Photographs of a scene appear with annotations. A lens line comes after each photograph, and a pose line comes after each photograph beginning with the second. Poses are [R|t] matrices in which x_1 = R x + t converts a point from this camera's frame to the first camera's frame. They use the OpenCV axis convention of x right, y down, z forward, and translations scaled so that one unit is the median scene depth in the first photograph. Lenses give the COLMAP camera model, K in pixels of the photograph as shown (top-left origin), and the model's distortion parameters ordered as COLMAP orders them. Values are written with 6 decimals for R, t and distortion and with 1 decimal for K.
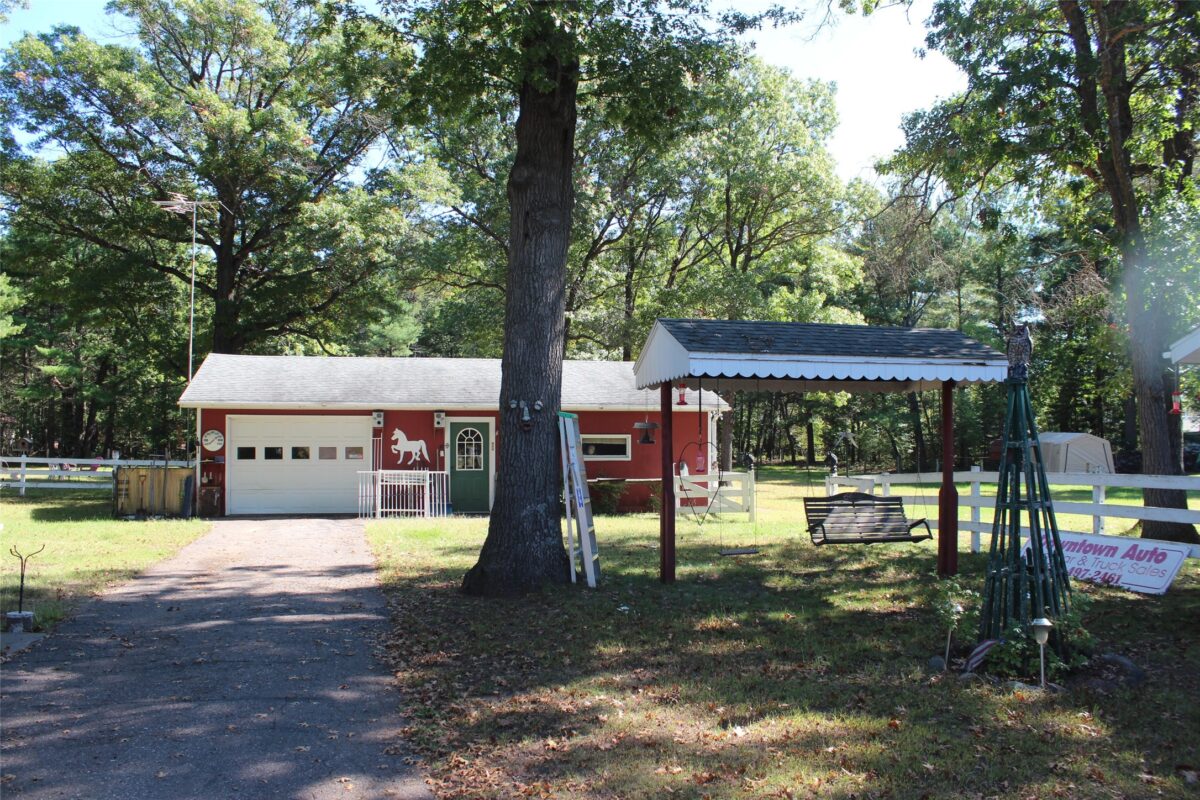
lens RADIAL K [[999.3, 0, 603.1], [0, 999.3, 408.3], [0, 0, 1]] dist [-0.164215, 0.159613]
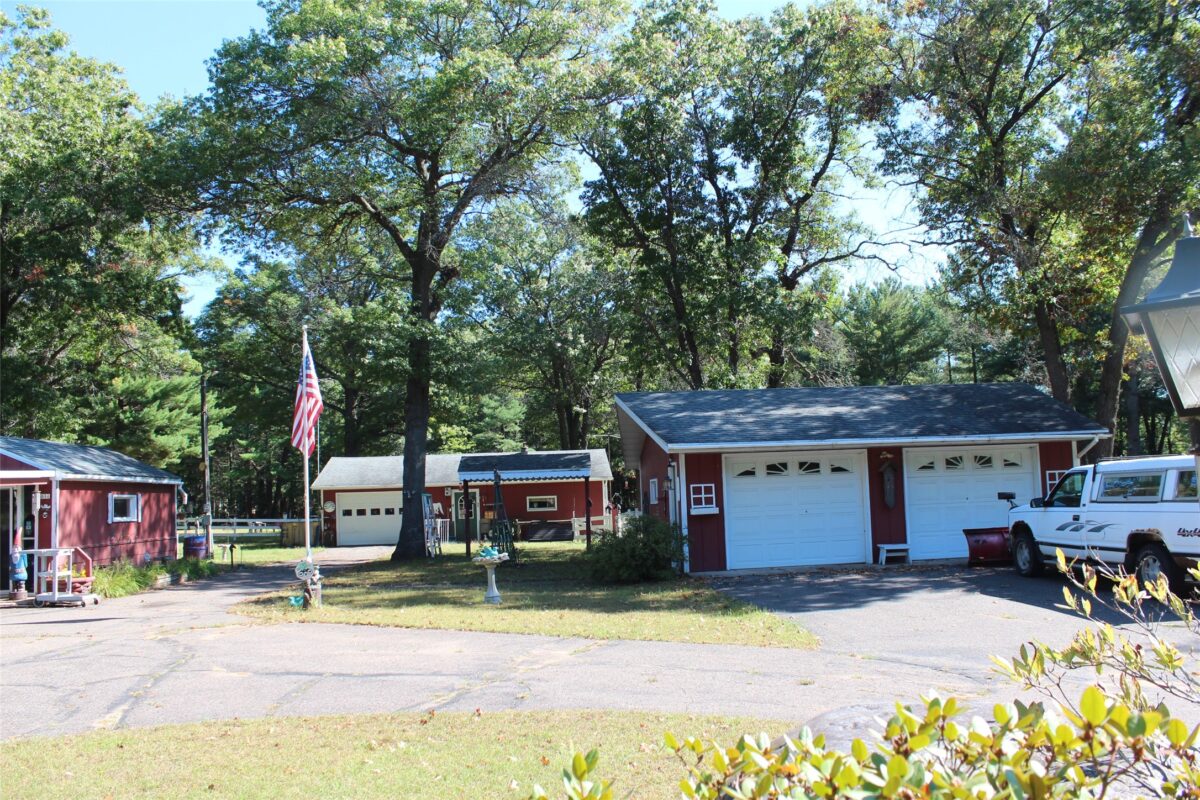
lens RADIAL K [[999.3, 0, 603.1], [0, 999.3, 408.3], [0, 0, 1]] dist [-0.164215, 0.159613]
pose [[0.983821, -0.050908, -0.171769, 0.440272], [0.042191, 0.997648, -0.054029, -0.030267], [0.174115, 0.045908, 0.983655, -0.763514]]
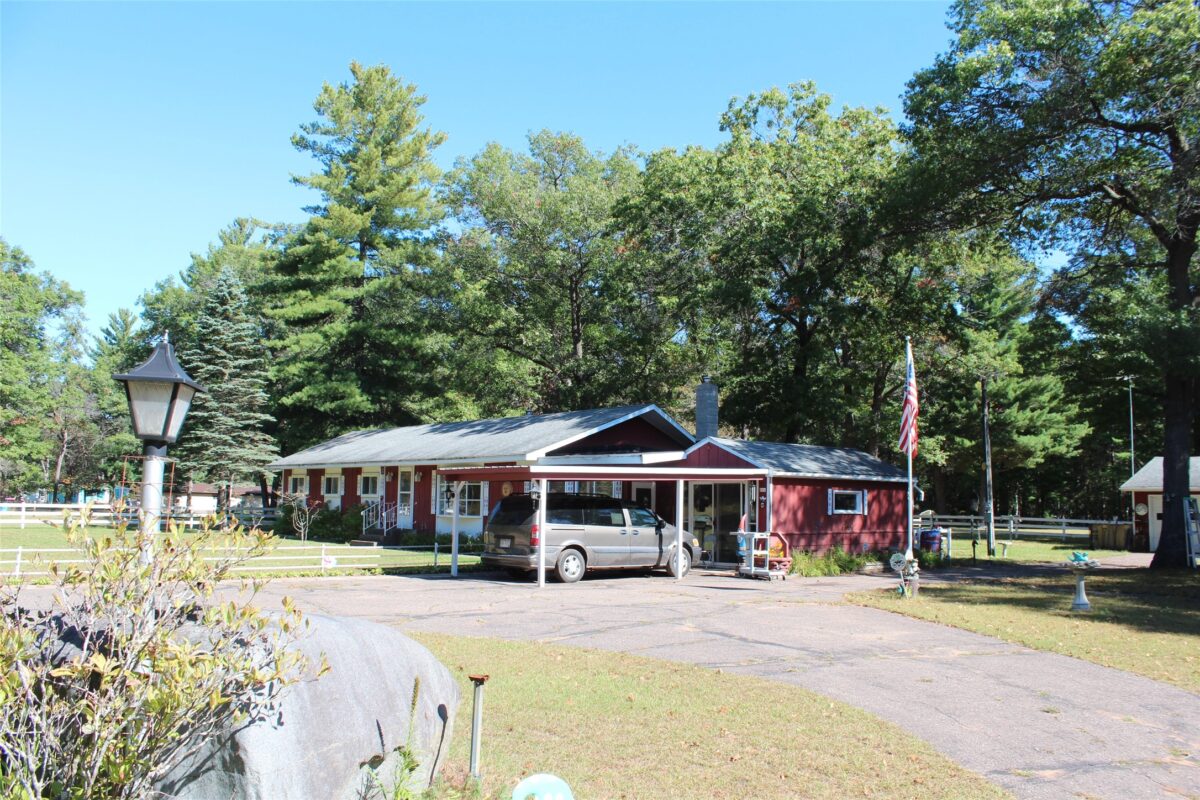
lens RADIAL K [[999.3, 0, 603.1], [0, 999.3, 408.3], [0, 0, 1]] dist [-0.164215, 0.159613]
pose [[0.473224, -0.079820, -0.877318, 0.664723], [0.016473, 0.996514, -0.081779, -0.022582], [0.880788, 0.024248, 0.472890, -0.678228]]
